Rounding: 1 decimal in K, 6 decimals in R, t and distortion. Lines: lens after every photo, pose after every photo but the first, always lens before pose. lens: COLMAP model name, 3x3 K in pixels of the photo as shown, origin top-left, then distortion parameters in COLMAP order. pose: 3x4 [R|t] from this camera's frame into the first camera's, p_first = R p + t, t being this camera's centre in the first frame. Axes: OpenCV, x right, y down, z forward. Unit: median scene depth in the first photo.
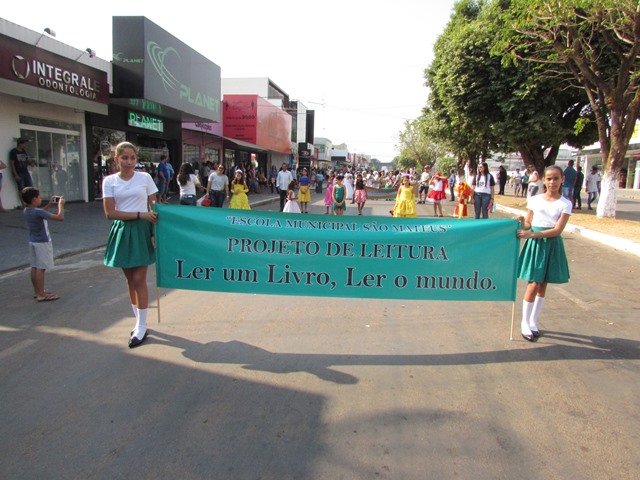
lens RADIAL K [[448.0, 0, 320.0], [0, 448.0, 240.0], [0, 0, 1]] dist [-0.047057, 0.024533]
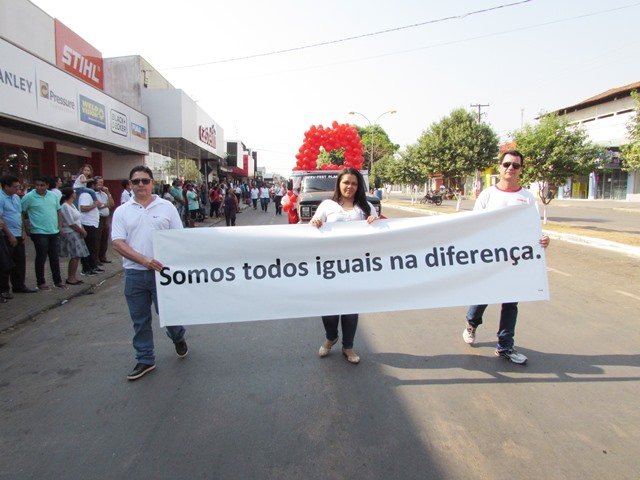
lens RADIAL K [[448.0, 0, 320.0], [0, 448.0, 240.0], [0, 0, 1]] dist [-0.047057, 0.024533]
pose [[0.976689, -0.044838, 0.209924, -0.481007], [0.052368, 0.998164, -0.030448, 0.339947], [-0.208173, 0.040732, 0.977243, -2.205960]]
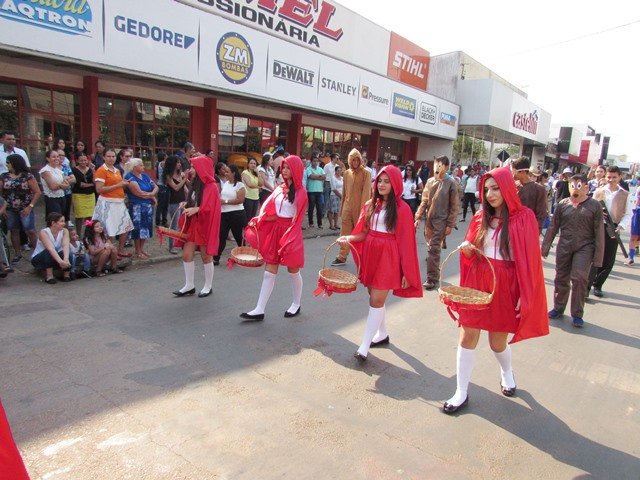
lens RADIAL K [[448.0, 0, 320.0], [0, 448.0, 240.0], [0, 0, 1]] dist [-0.047057, 0.024533]
pose [[0.864117, 0.118748, -0.489081, -0.291611], [-0.117277, 0.992525, 0.033776, 0.354990], [0.489436, 0.028171, 0.871584, -2.341671]]
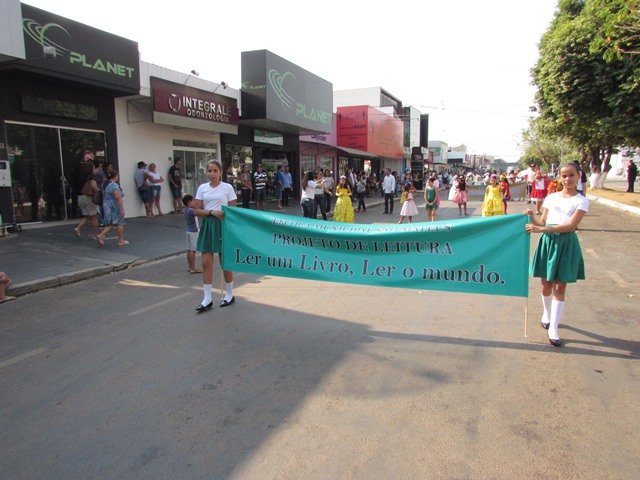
lens RADIAL K [[448.0, 0, 320.0], [0, 448.0, 240.0], [0, 0, 1]] dist [-0.047057, 0.024533]
pose [[0.964896, -0.002457, -0.262622, 0.047199], [-0.000608, 0.999933, -0.011588, 0.015551], [0.262633, 0.011341, 0.964829, -0.093823]]
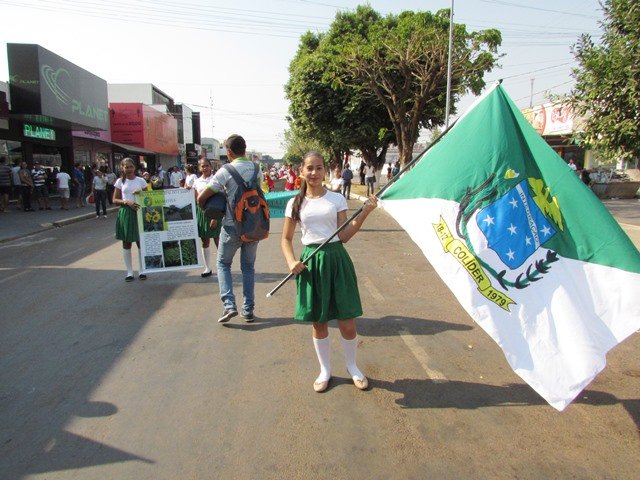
lens RADIAL K [[448.0, 0, 320.0], [0, 448.0, 240.0], [0, 0, 1]] dist [-0.047057, 0.024533]
pose [[0.972822, -0.065995, 0.221950, 0.035045], [0.064248, 0.997820, 0.015089, 0.038148], [-0.222462, -0.000419, 0.974941, -0.276185]]
